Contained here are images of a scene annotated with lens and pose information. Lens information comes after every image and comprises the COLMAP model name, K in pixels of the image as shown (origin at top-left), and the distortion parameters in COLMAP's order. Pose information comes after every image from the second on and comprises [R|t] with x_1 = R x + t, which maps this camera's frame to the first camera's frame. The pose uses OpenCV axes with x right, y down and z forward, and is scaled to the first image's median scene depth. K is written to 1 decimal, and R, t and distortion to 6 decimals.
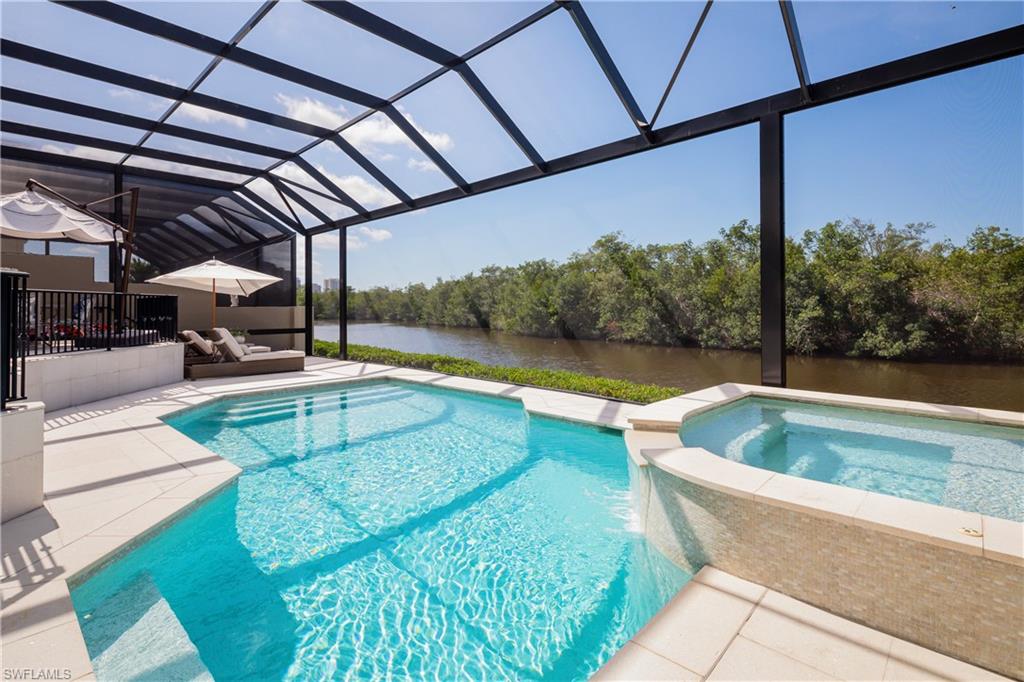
lens RADIAL K [[494.1, 0, 528.0], [0, 494.1, 310.5], [0, 0, 1]] dist [-0.003240, 0.000020]
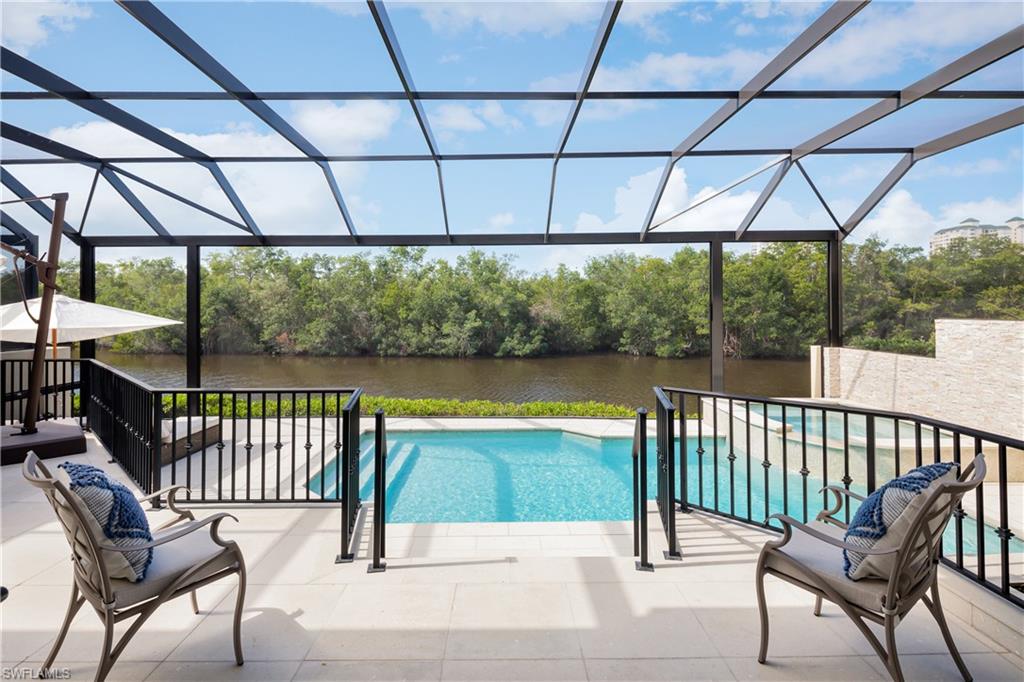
lens RADIAL K [[494.1, 0, 513.6], [0, 494.1, 302.4], [0, 0, 1]] dist [-0.003240, 0.000020]
pose [[0.723514, 0.014090, 0.690166, -0.188576], [0.000967, 0.999770, -0.021425, -0.019272], [-0.690309, 0.016169, 0.723334, 0.022062]]
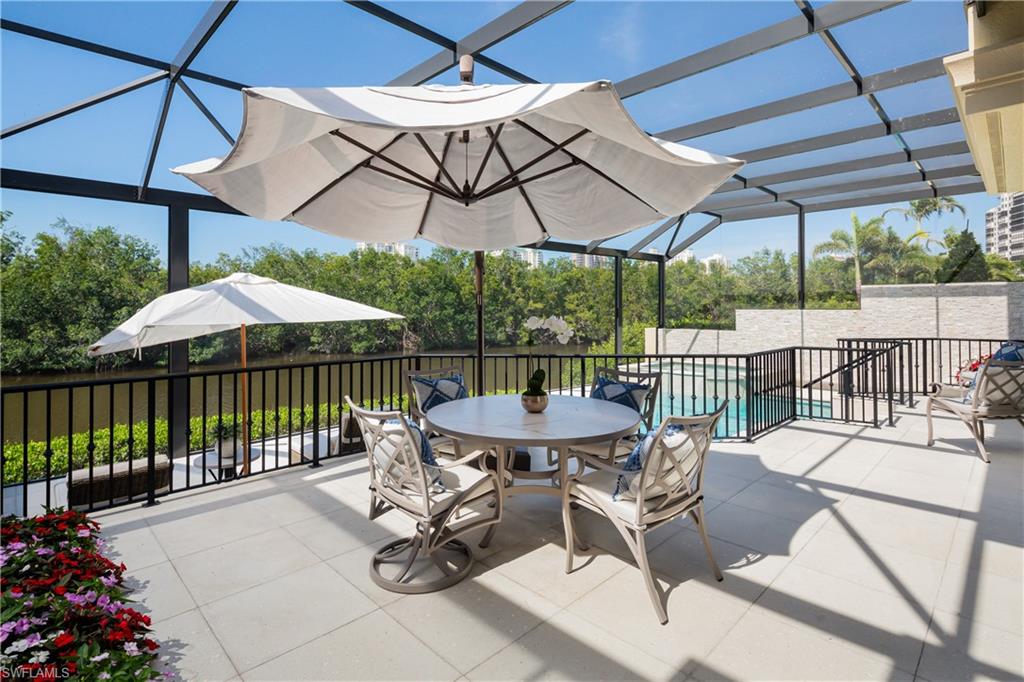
lens RADIAL K [[494.1, 0, 514.9], [0, 494.1, 305.1], [0, 0, 1]] dist [-0.003240, 0.000020]
pose [[0.048122, 0.011235, 0.998778, -0.300829], [0.005100, 0.999921, -0.011494, -0.016586], [-0.998828, 0.005647, 0.048061, 0.184805]]
